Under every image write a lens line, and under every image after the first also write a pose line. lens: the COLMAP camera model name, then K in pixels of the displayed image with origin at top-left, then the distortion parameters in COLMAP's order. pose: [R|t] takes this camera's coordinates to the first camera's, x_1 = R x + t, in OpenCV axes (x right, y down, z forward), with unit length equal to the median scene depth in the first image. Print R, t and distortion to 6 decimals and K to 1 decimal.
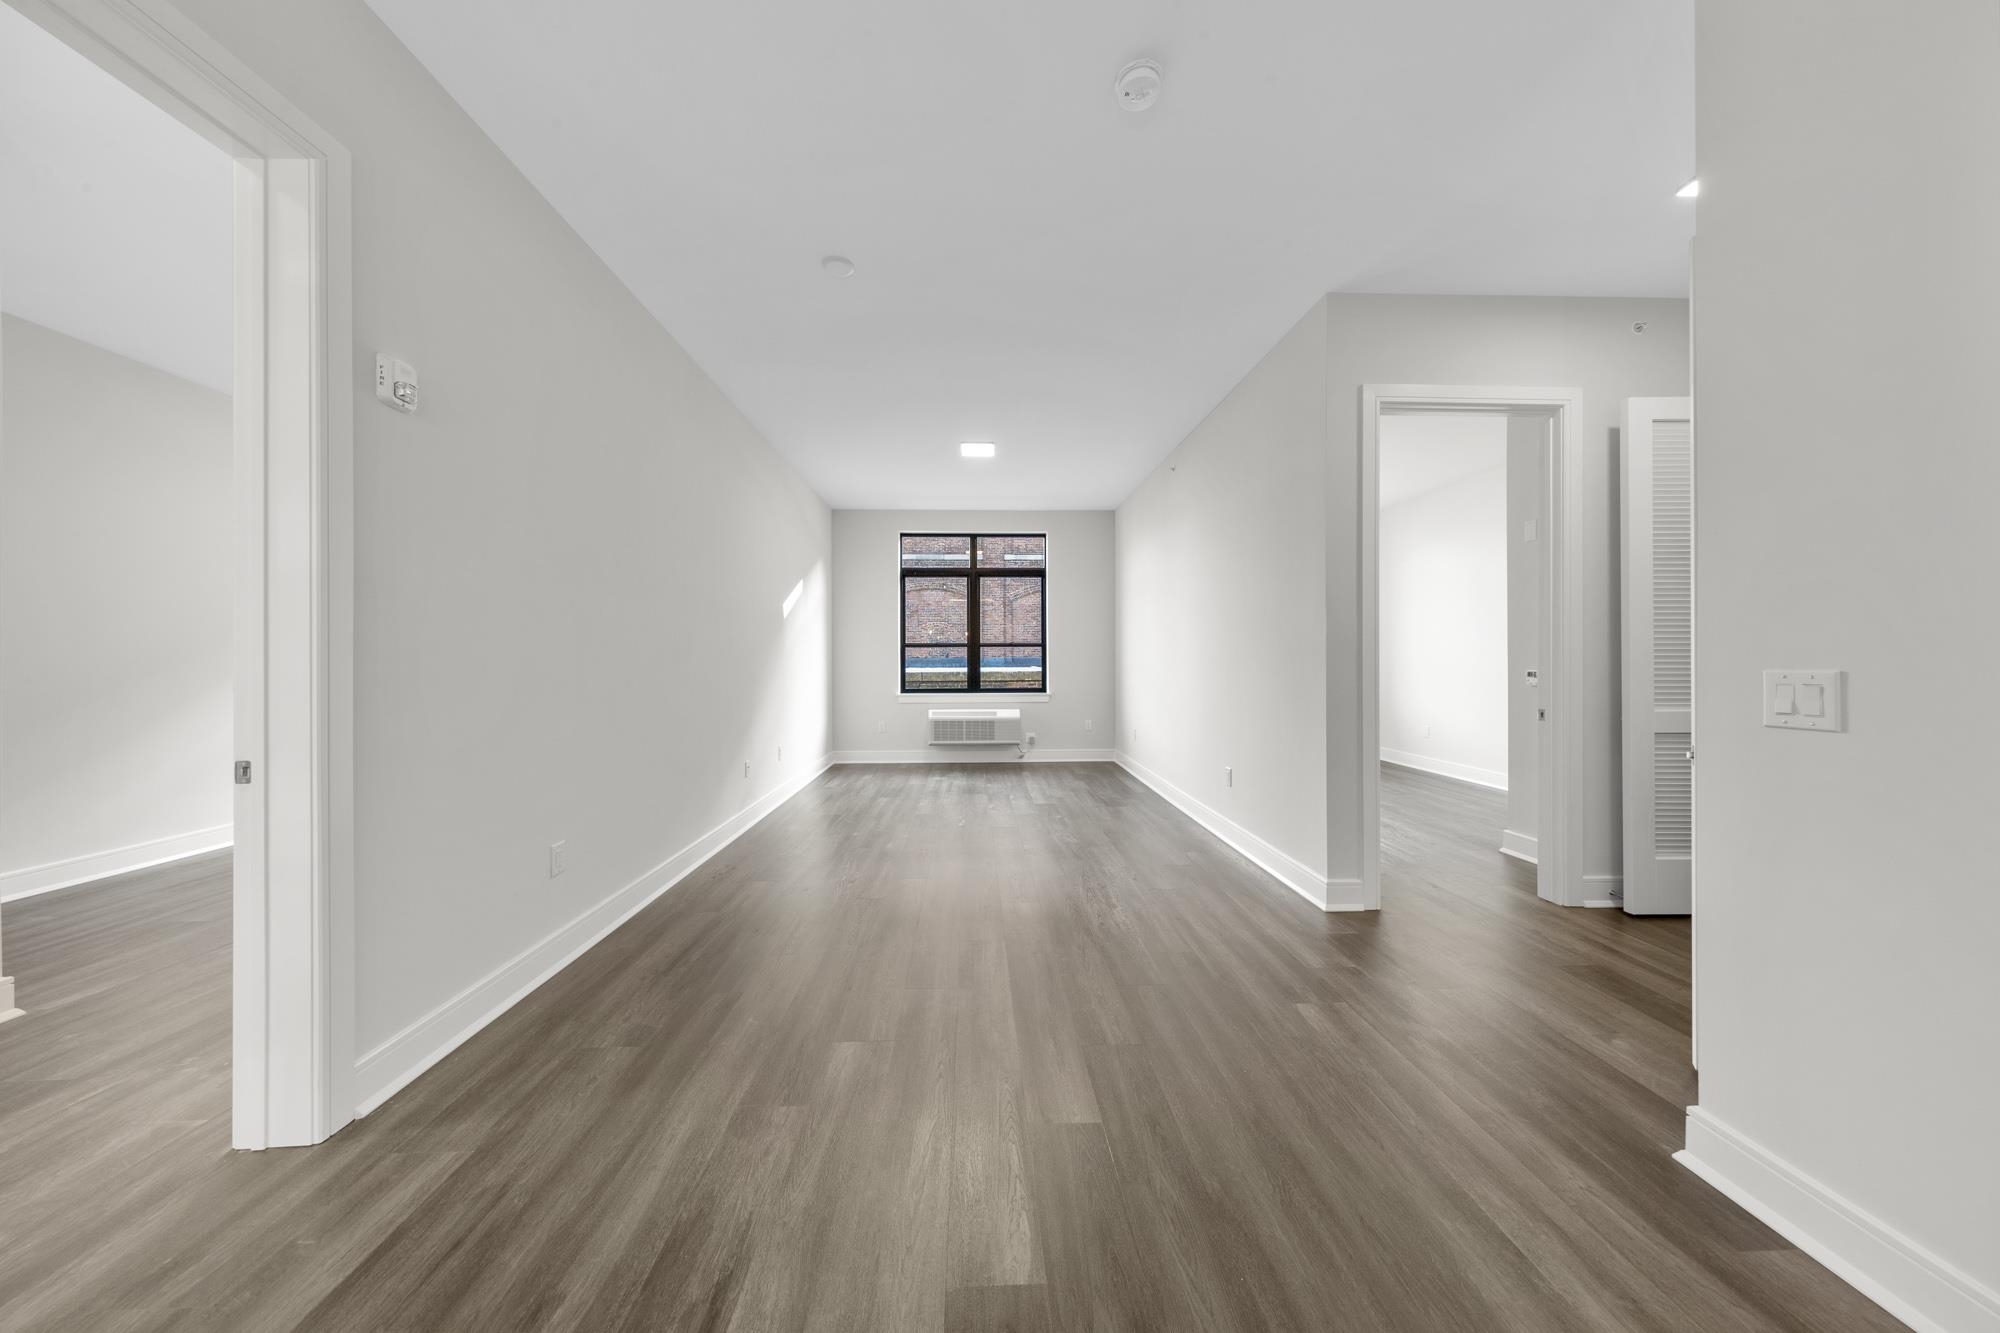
lens RADIAL K [[638.7, 0, 986.3], [0, 638.7, 664.3], [0, 0, 1]] dist [0.005041, -0.001239]
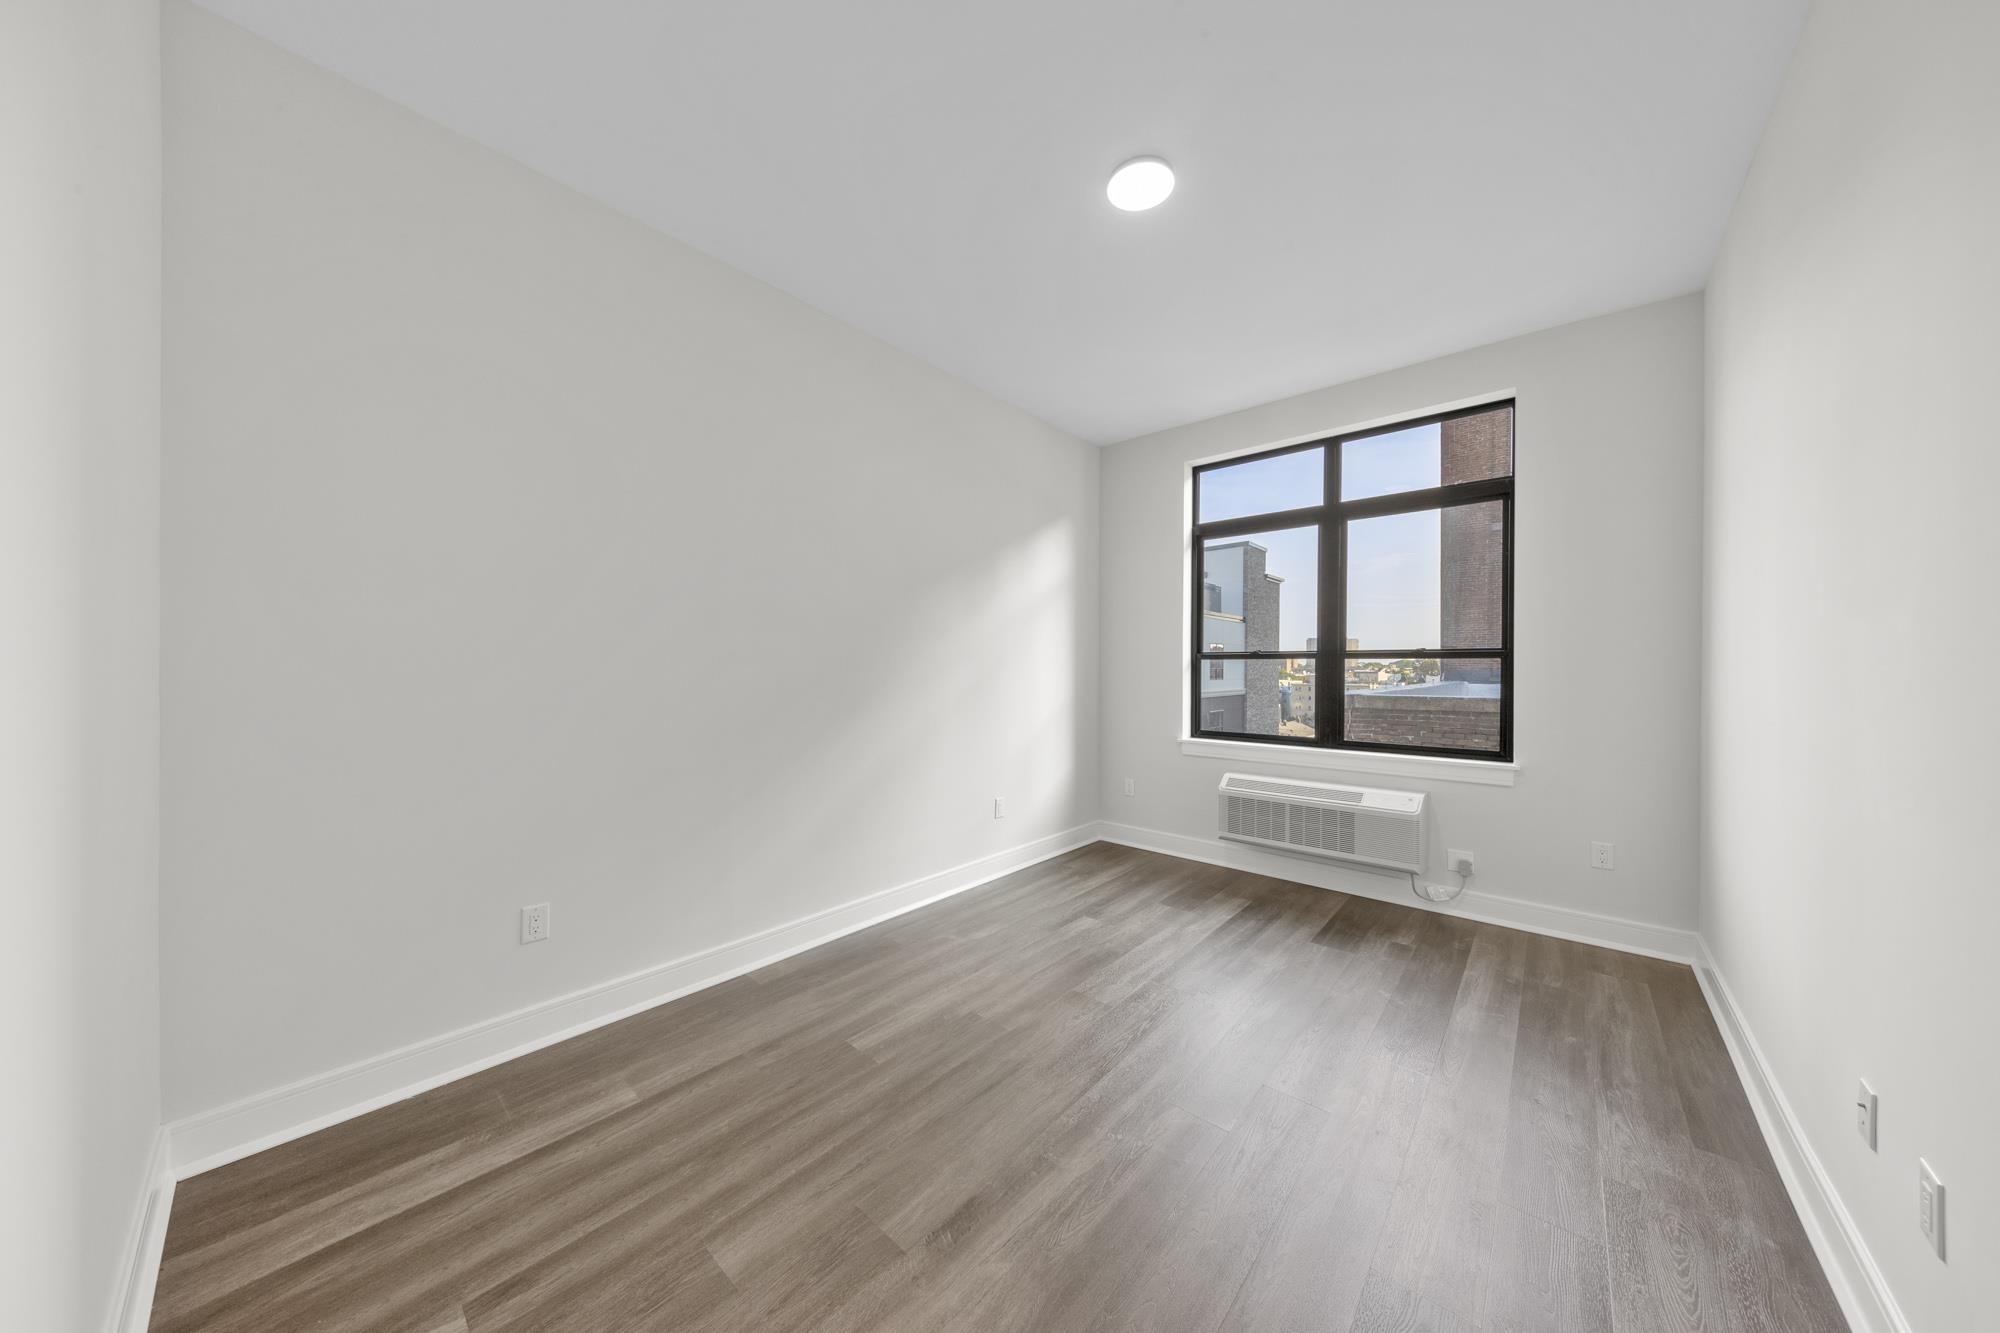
lens RADIAL K [[638.7, 0, 990.7], [0, 638.7, 670.9], [0, 0, 1]] dist [0.005041, -0.001239]
pose [[0.728828, 0.006589, -0.684665, 0.134143], [-0.008001, 0.999967, 0.001107, -0.015508], [0.684650, 0.004671, 0.728857, 0.442743]]
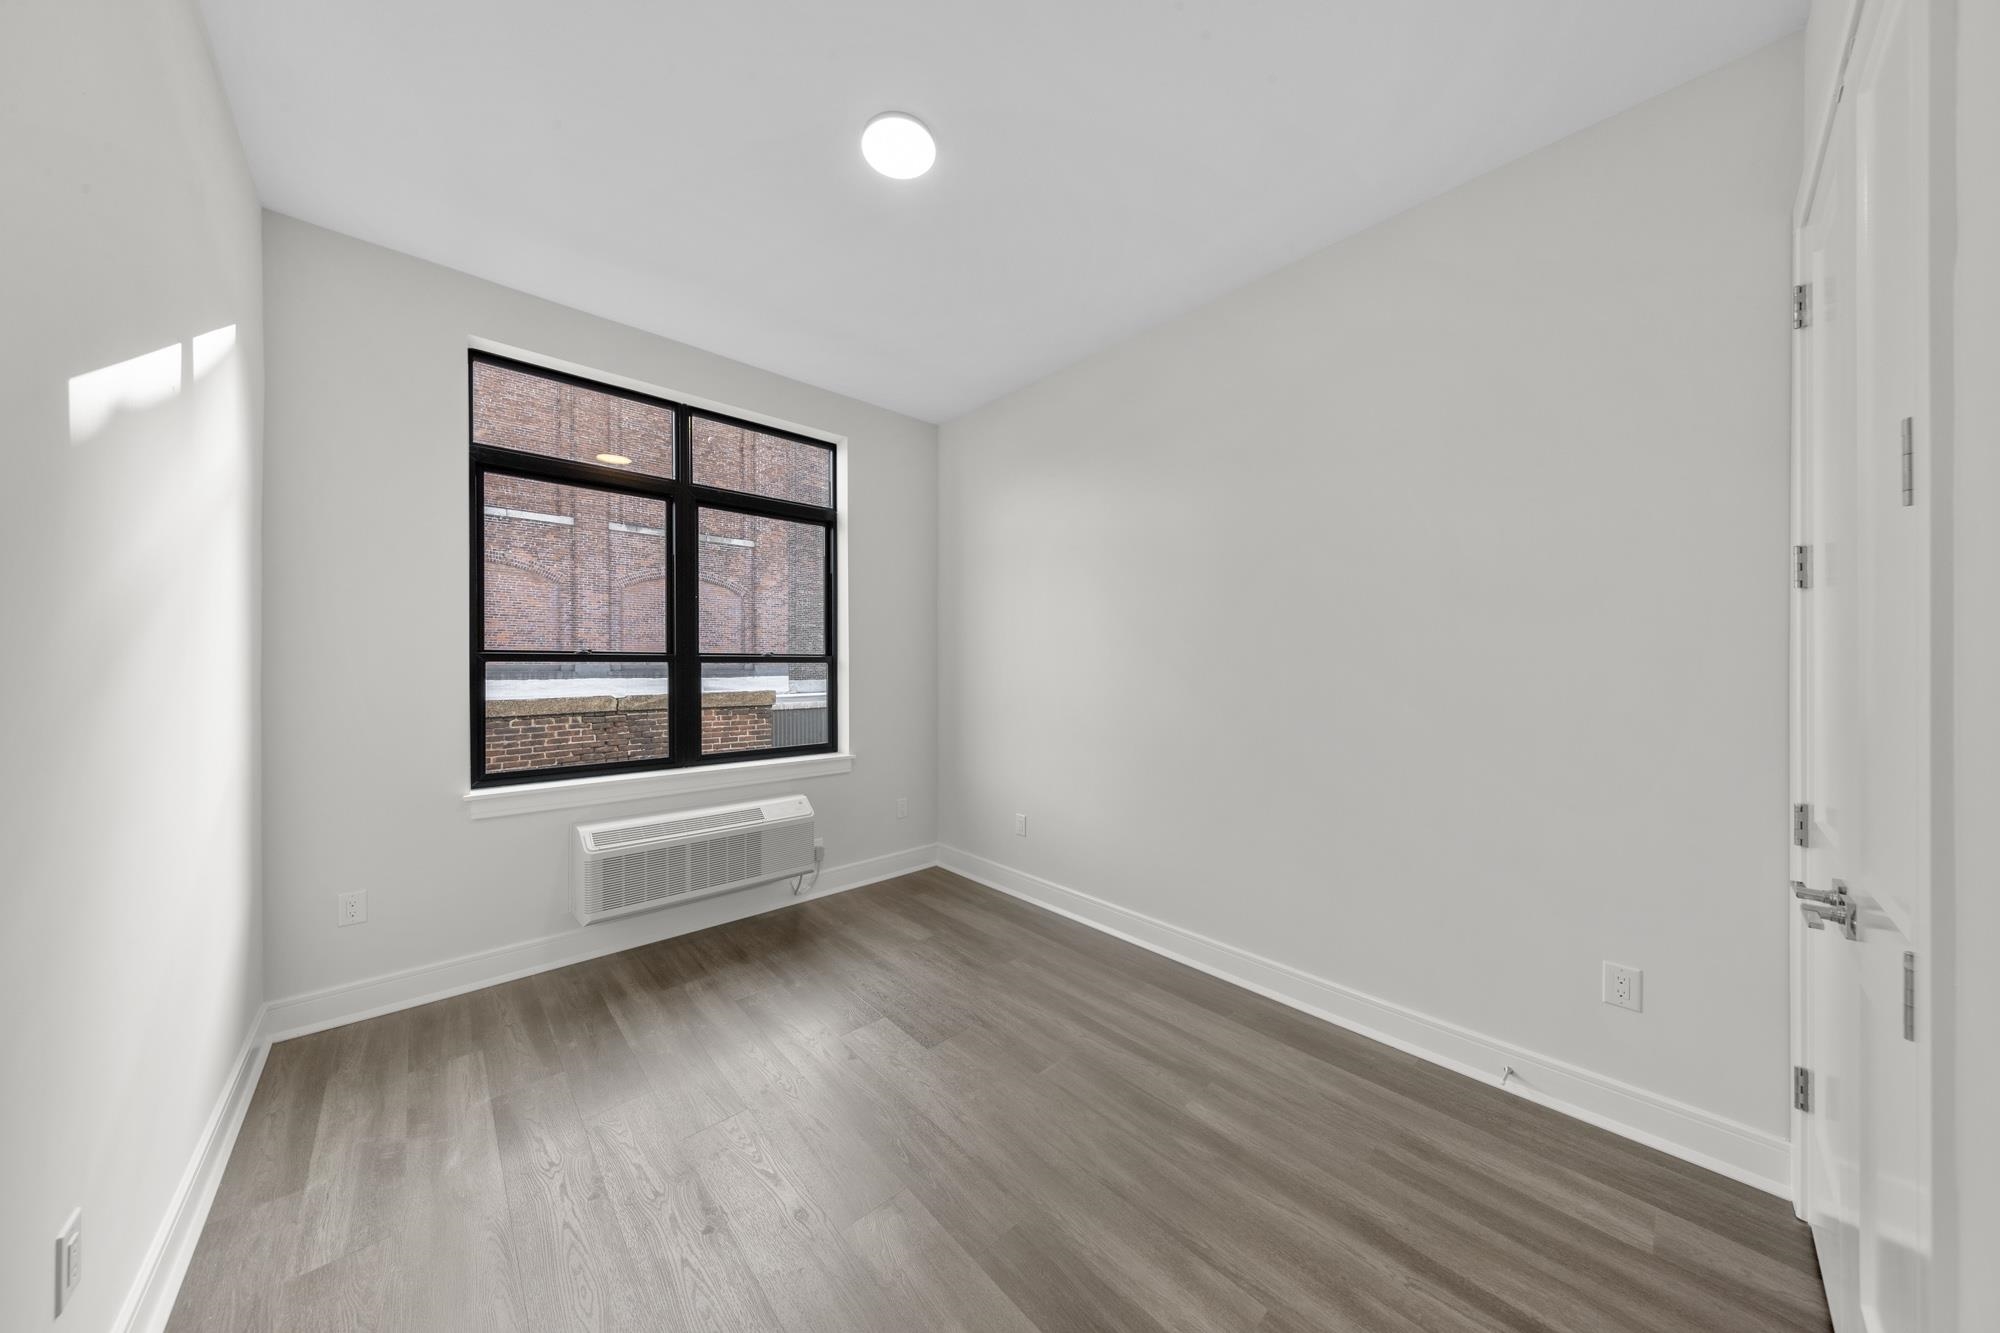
lens RADIAL K [[638.7, 0, 1006.2], [0, 638.7, 662.3], [0, 0, 1]] dist [0.005041, -0.001239]
pose [[0.755242, 0.003740, 0.655435, -0.141718], [0.002243, 0.999963, -0.008291, -0.022918], [-0.655442, 0.007732, 0.755206, 0.526954]]
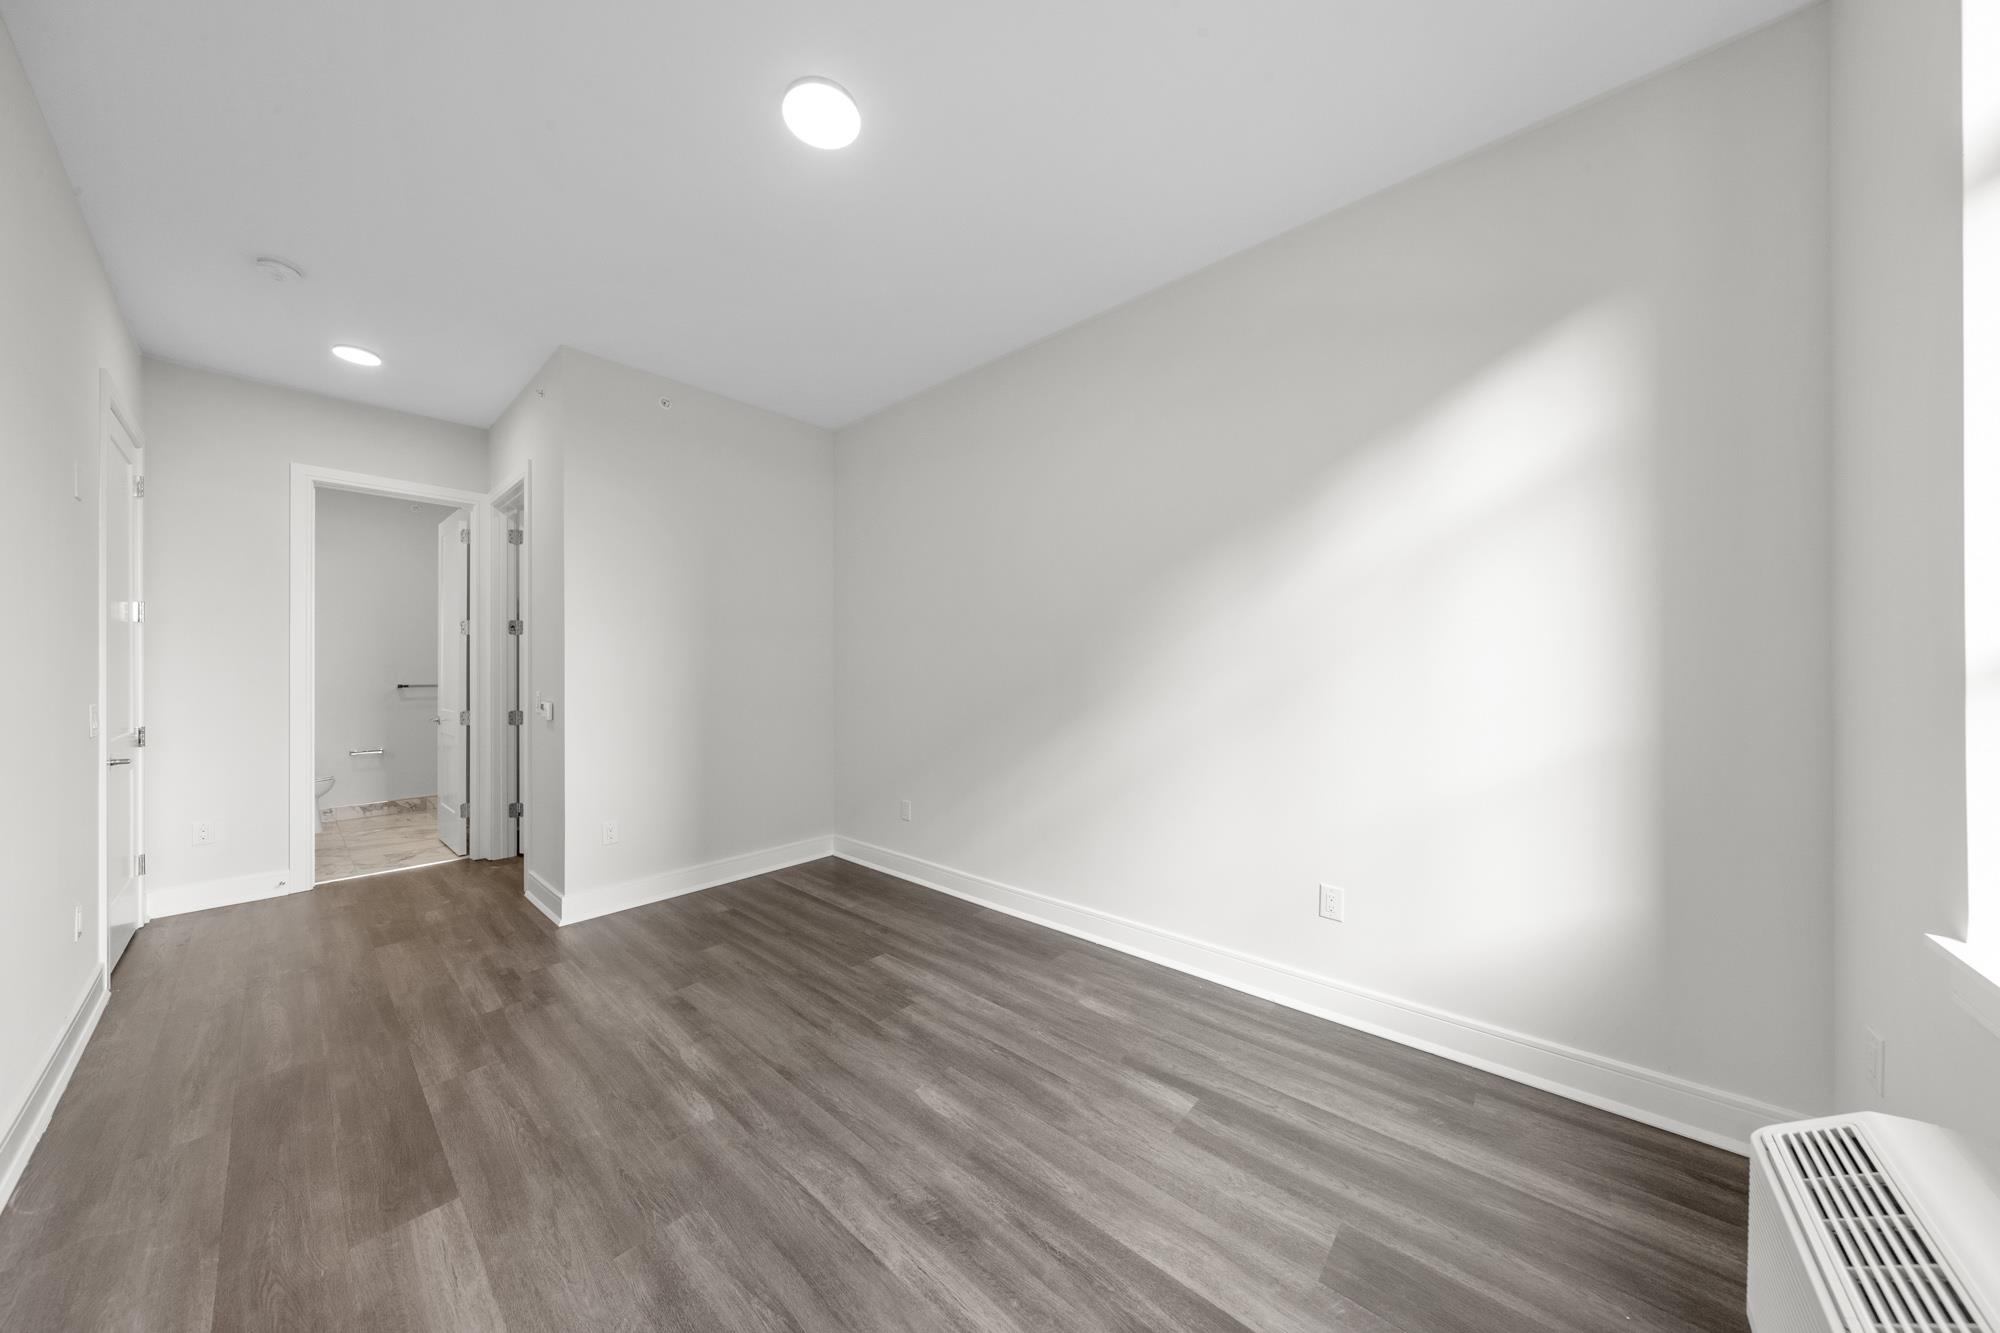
lens RADIAL K [[638.7, 0, 986.1], [0, 638.7, 665.3], [0, 0, 1]] dist [0.005041, -0.001239]
pose [[-0.683622, 0.003188, -0.729830, 0.124323], [-0.000393, 0.999989, 0.004736, -0.020092], [0.729836, 0.003525, -0.683613, 0.921053]]
